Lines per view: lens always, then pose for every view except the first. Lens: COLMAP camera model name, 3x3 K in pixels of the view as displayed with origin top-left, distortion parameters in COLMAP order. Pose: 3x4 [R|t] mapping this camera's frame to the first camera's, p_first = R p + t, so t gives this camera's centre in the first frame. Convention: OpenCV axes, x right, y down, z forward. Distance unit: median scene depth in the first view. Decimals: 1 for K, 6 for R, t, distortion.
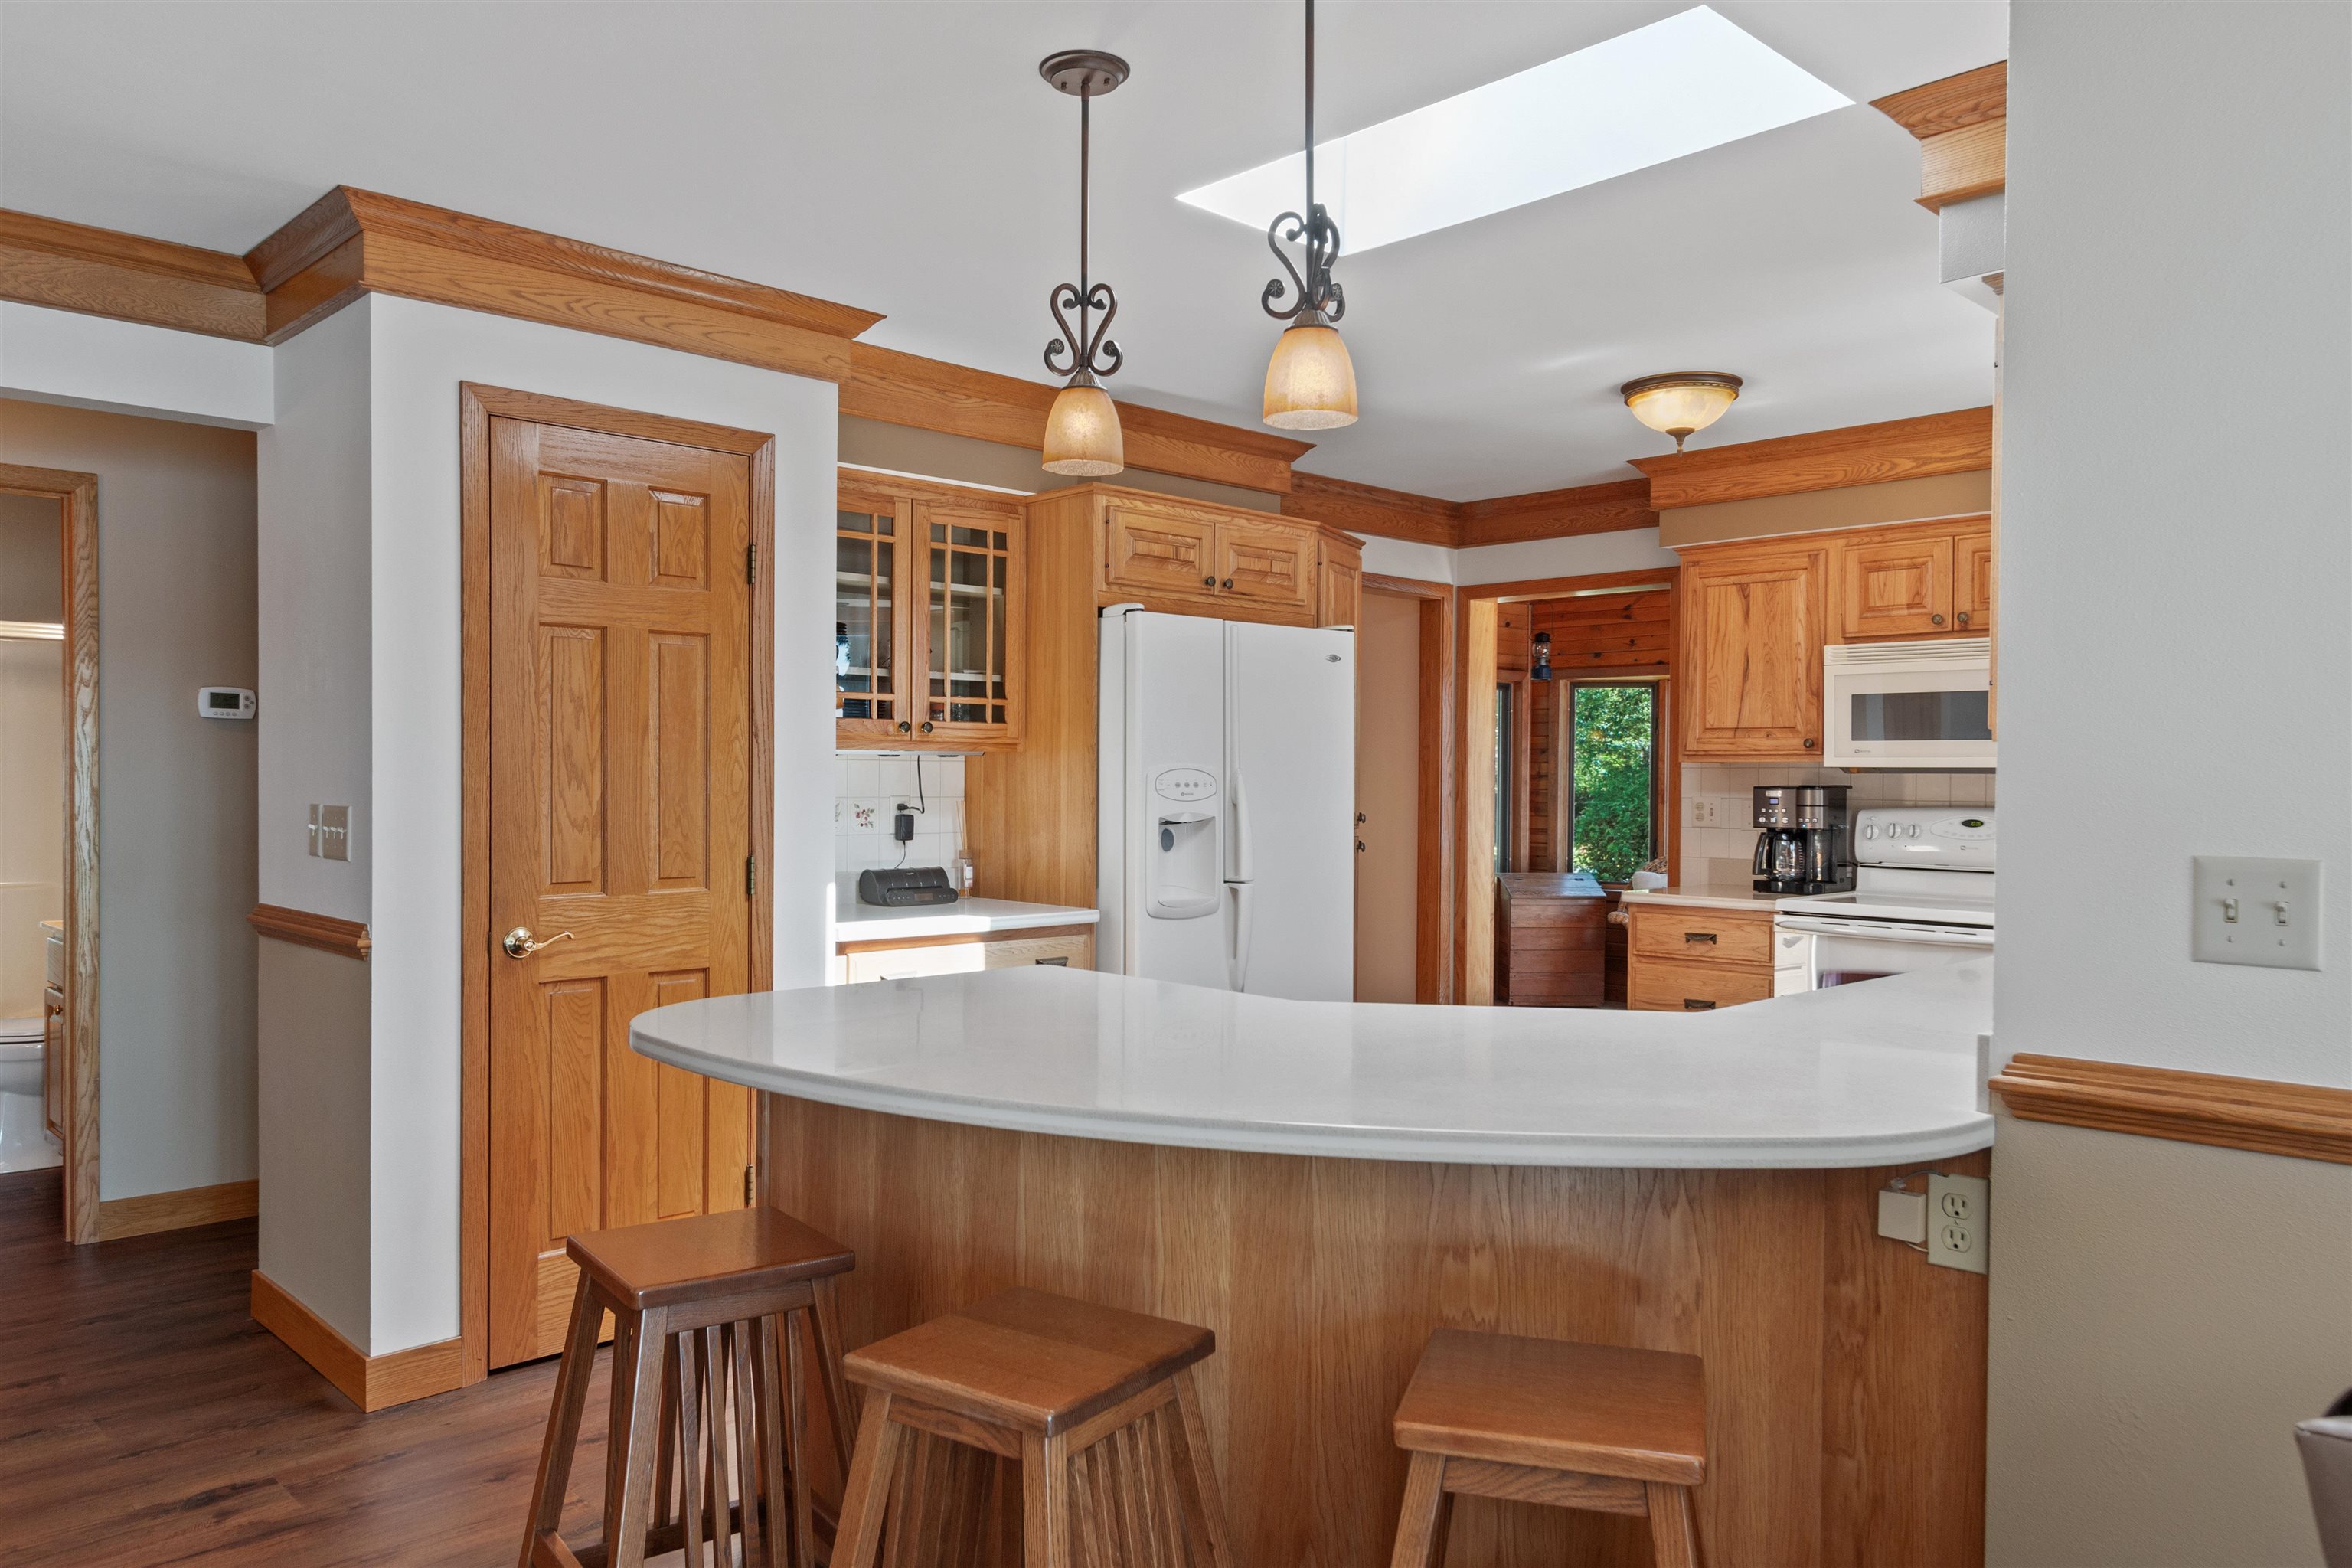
lens RADIAL K [[1626.5, 0, 1180.9], [0, 1626.5, 797.2], [0, 0, 1]] dist [0.001581, 0.000898]
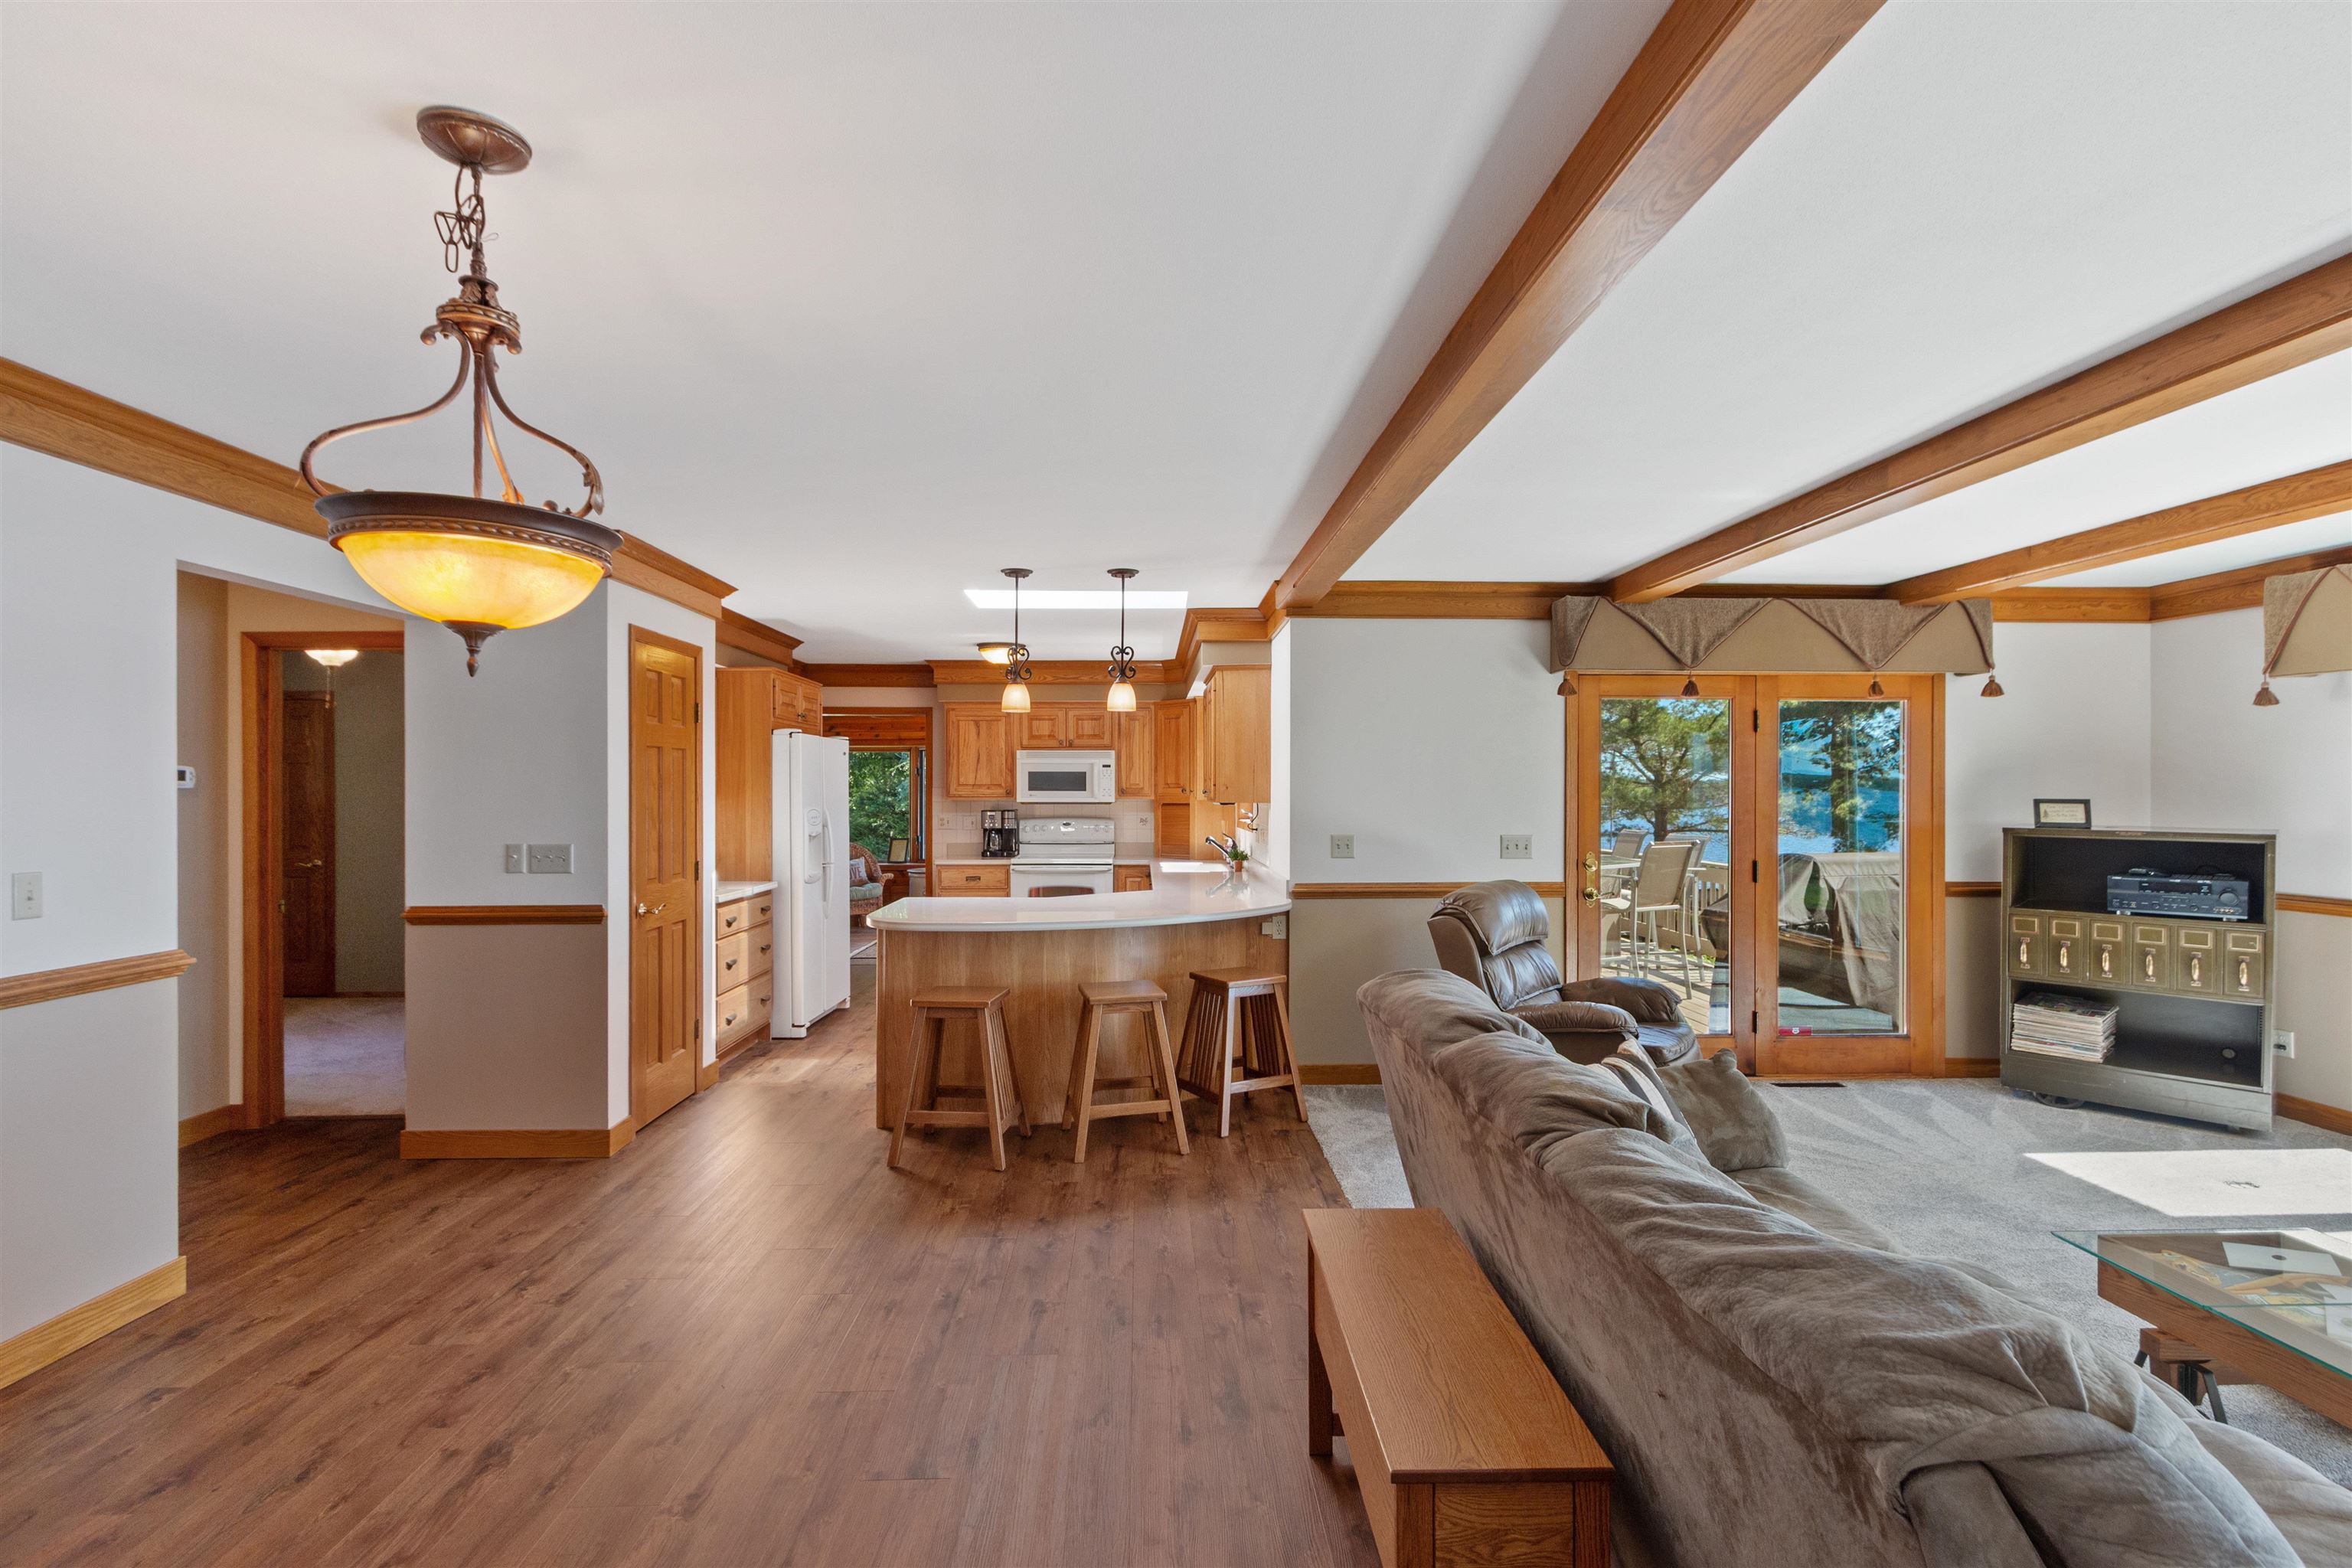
lens RADIAL K [[1086.4, 0, 1178.3], [0, 1086.4, 792.4], [0, 0, 1]] dist [-0.000679, 0.000047]
pose [[0.670729, -0.007921, 0.741660, -0.629976], [0.013994, 0.999900, -0.001977, -0.026808], [-0.741571, 0.011704, 0.670773, -0.233427]]
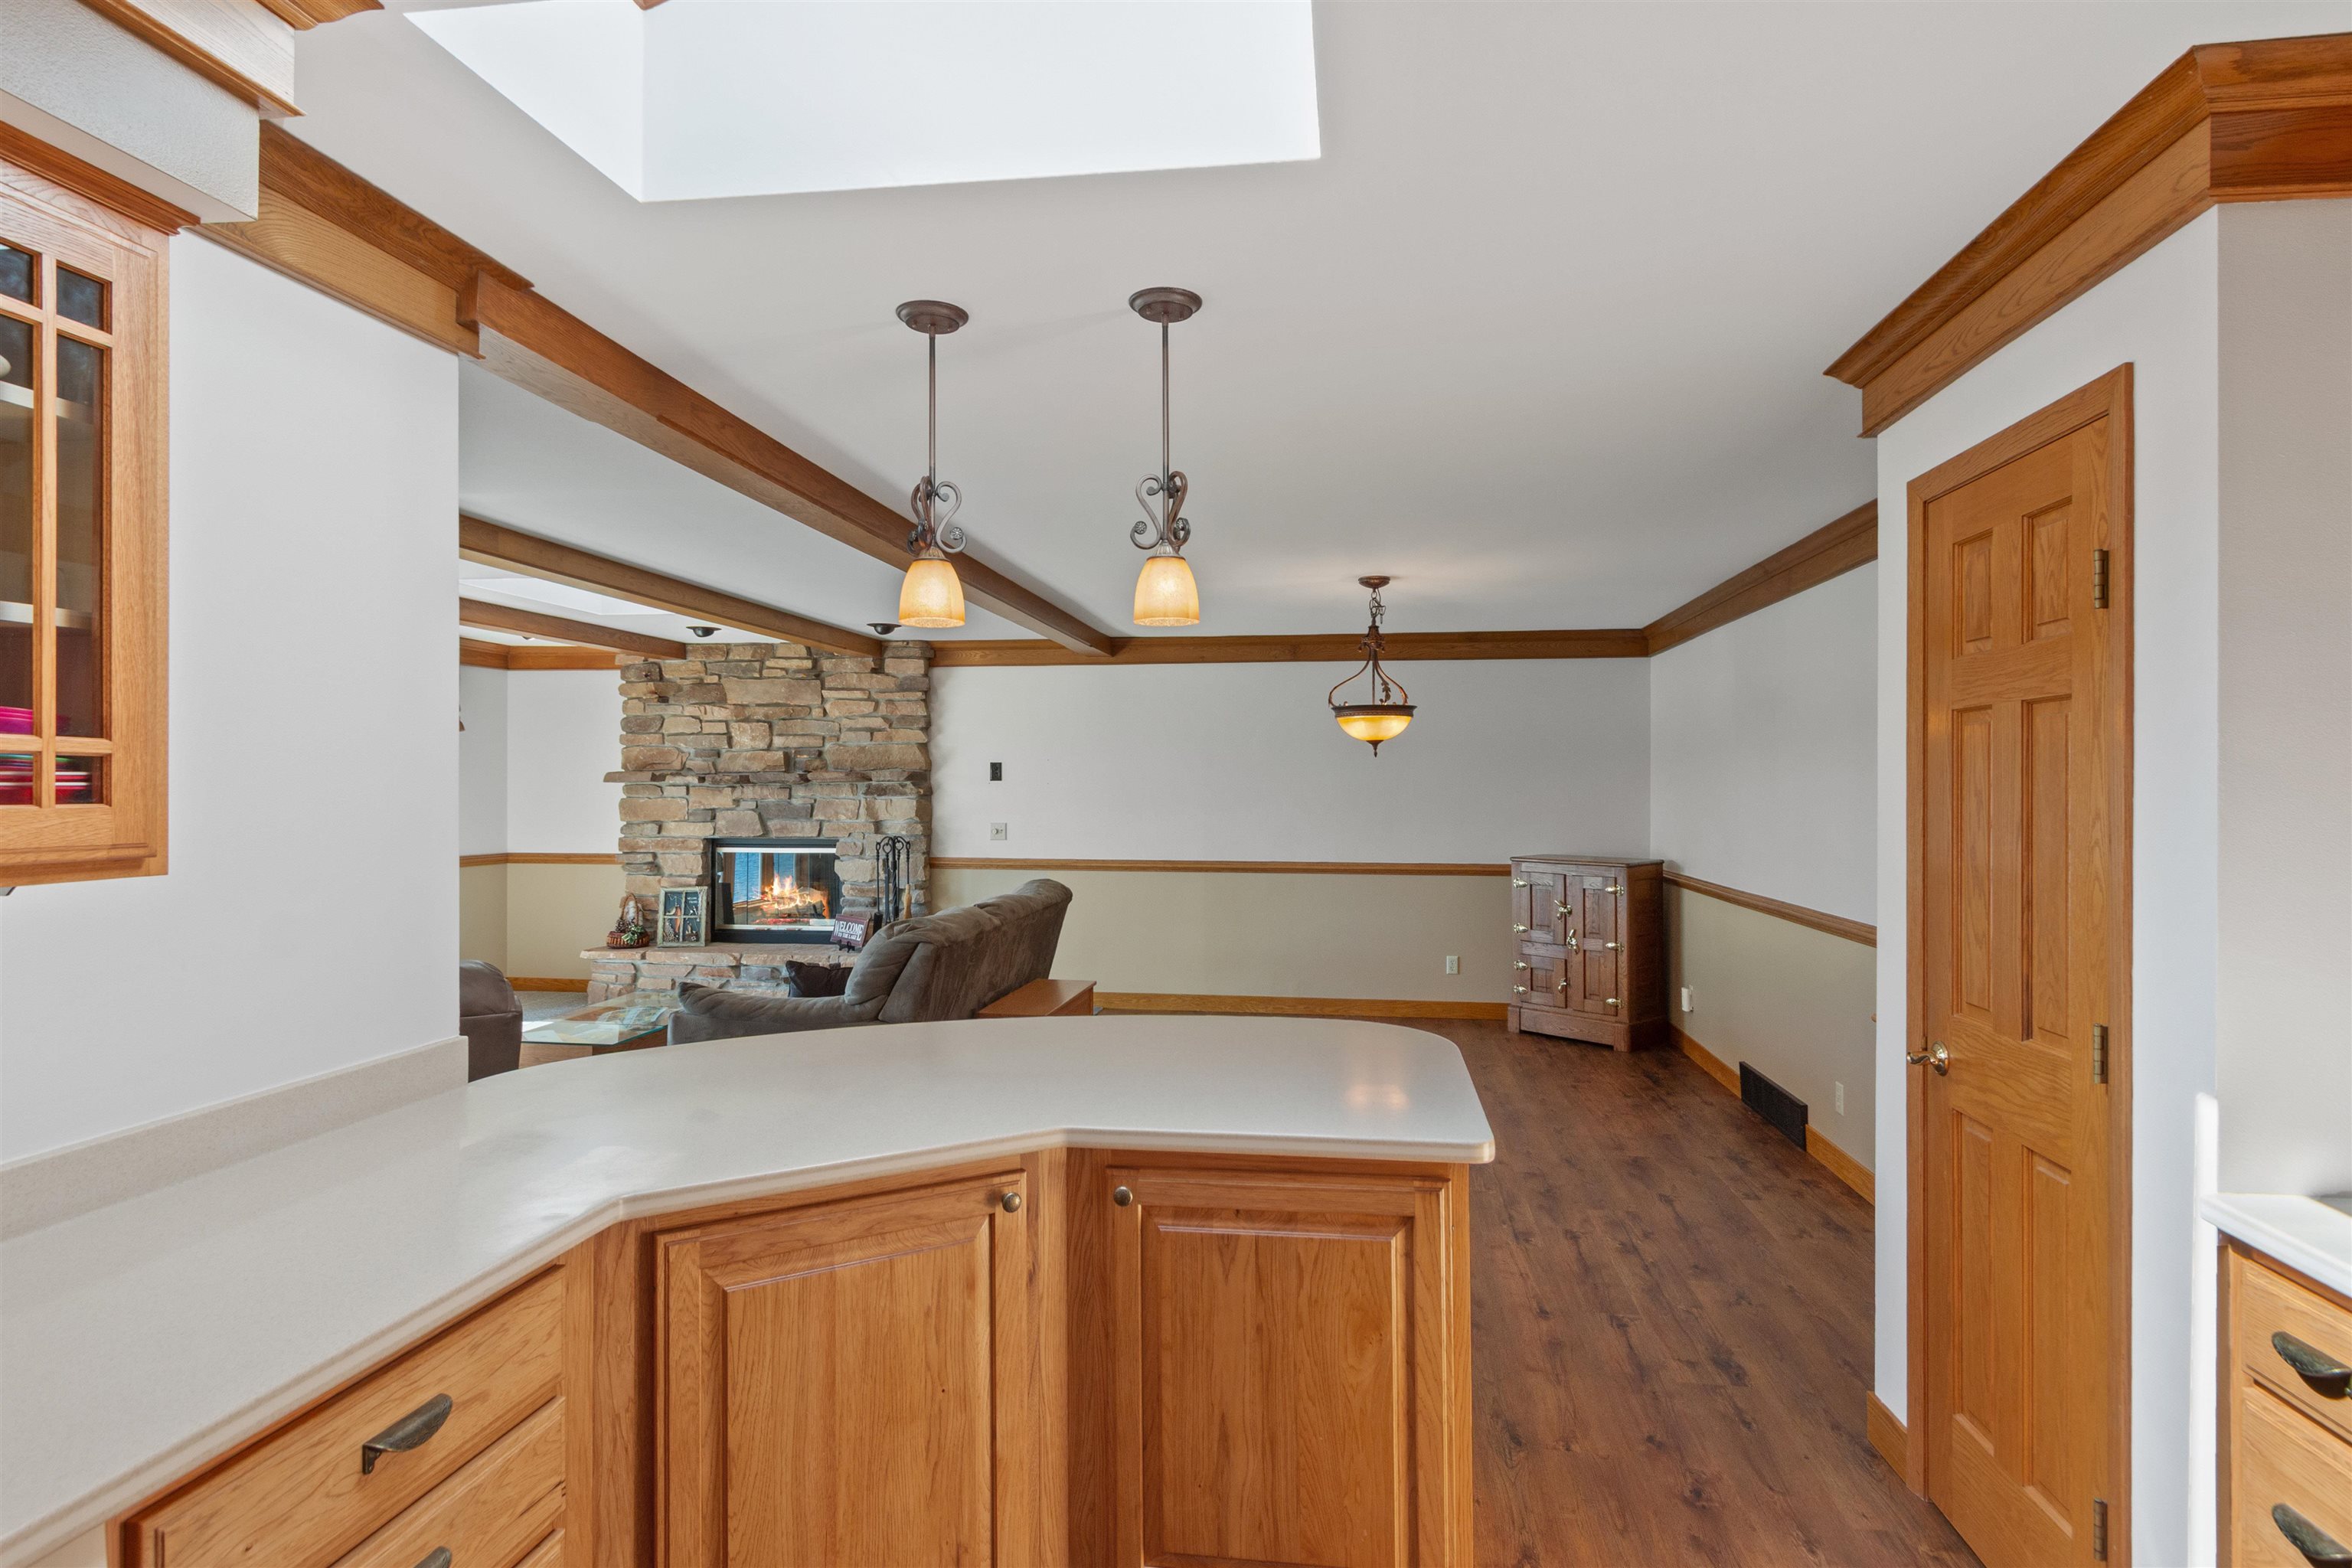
lens RADIAL K [[1208.7, 0, 1176.0], [0, 1208.7, 784.0], [0, 0, 1]] dist [0.002411, 0.001318]
pose [[-0.790264, -0.006114, -0.612736, 0.242303], [-0.015035, 0.999843, 0.009414, -0.048134], [0.612582, 0.016652, -0.790232, 0.847062]]
